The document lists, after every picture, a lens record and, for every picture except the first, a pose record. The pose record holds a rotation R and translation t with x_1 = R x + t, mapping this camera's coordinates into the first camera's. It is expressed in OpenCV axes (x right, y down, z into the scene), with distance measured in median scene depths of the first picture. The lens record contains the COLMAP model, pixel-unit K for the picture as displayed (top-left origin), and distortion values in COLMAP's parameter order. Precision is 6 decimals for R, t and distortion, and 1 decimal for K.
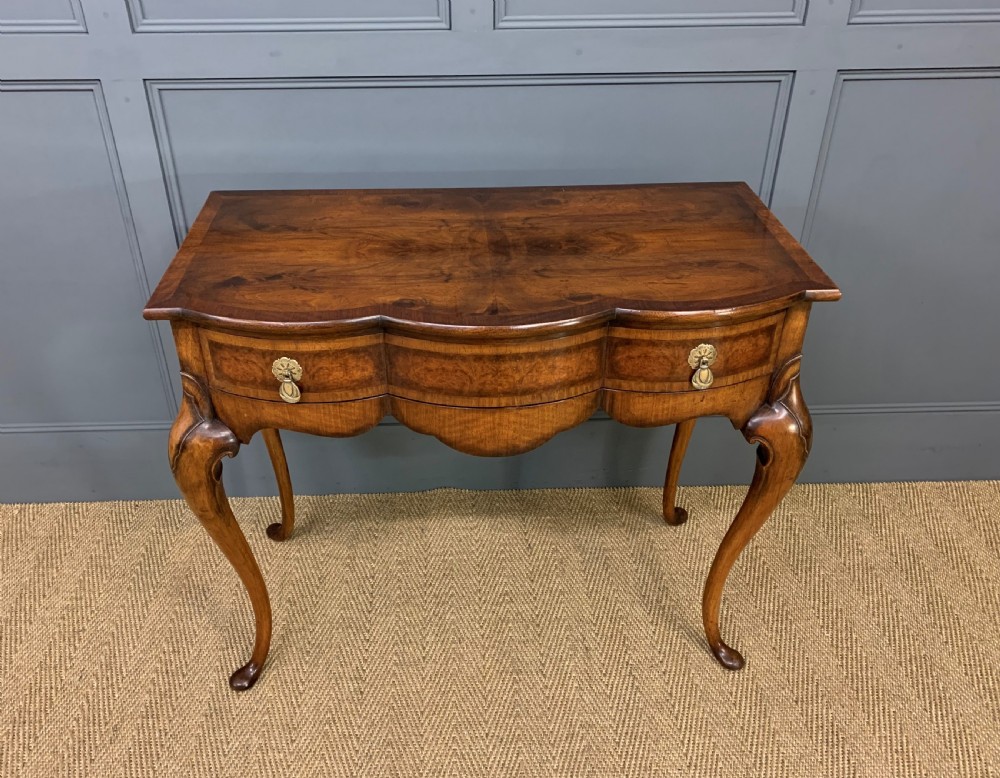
lens RADIAL K [[874.2, 0, 473.9], [0, 874.2, 368.1], [0, 0, 1]] dist [0.087324, -0.036350]
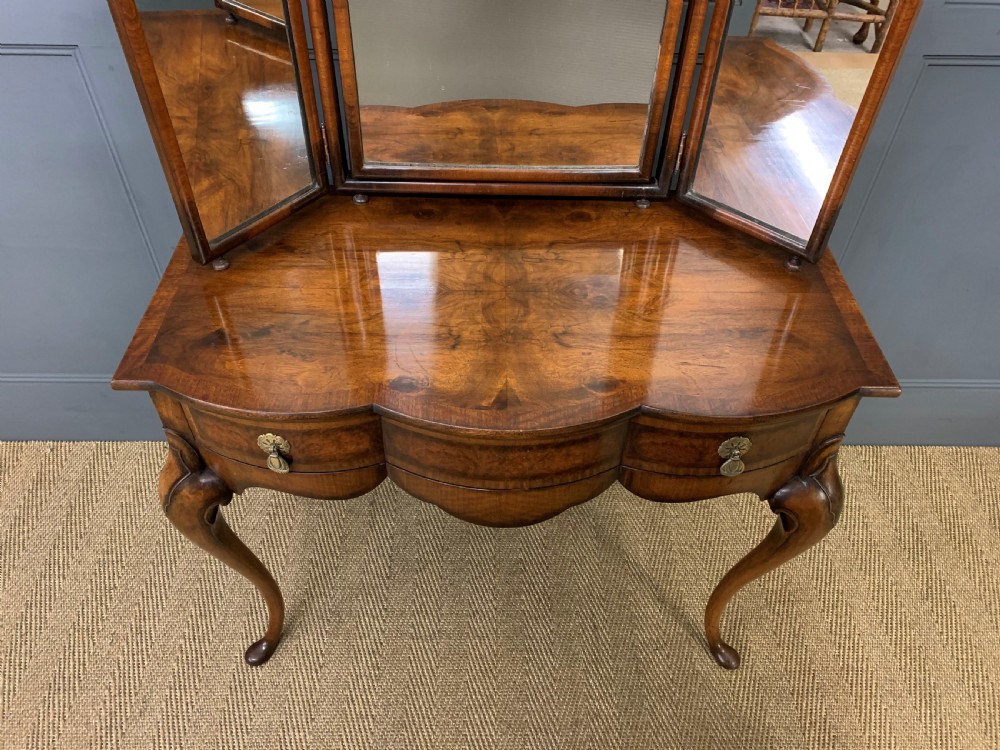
lens RADIAL K [[773.8, 0, 494.6], [0, 773.8, 368.6], [0, 0, 1]] dist [0.034464, -0.038195]
pose [[0.998784, 0.045335, -0.019352, 0.026006], [-0.039577, 0.971567, 0.233434, -0.259568], [0.029384, -0.232384, 0.972180, 0.234677]]
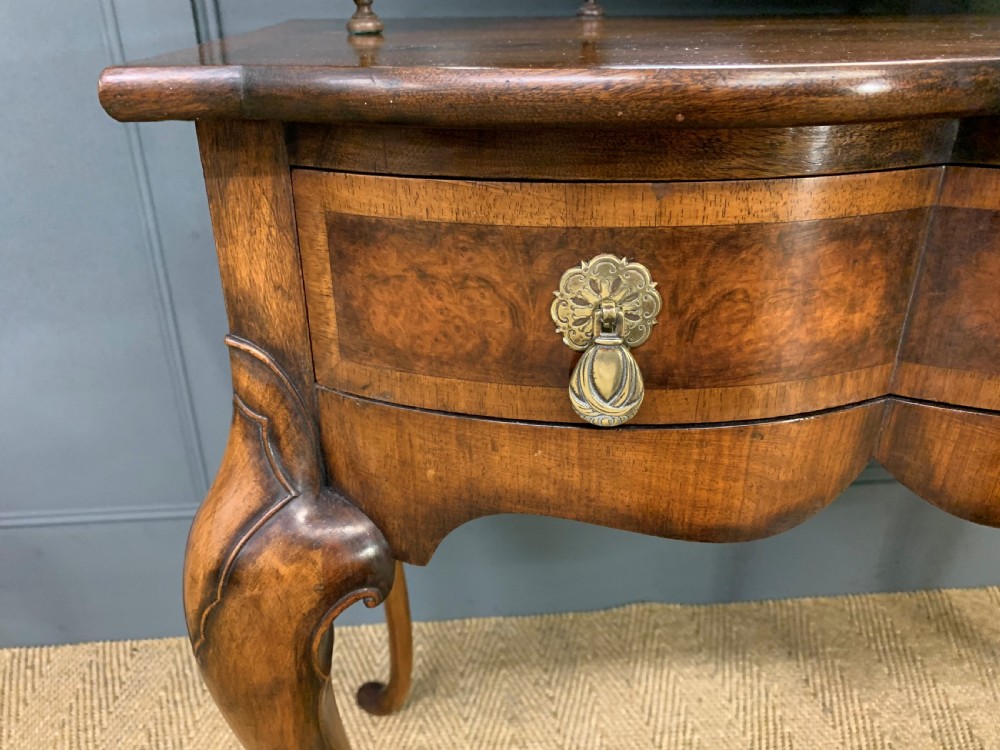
lens RADIAL K [[773.8, 0, 482.5], [0, 773.8, 366.1], [0, 0, 1]] dist [0.034464, -0.038195]
pose [[0.999720, -0.015615, 0.017802, -0.247269], [0.017553, 0.993273, -0.114460, 0.047769], [-0.015895, 0.114740, 0.993268, 0.725213]]
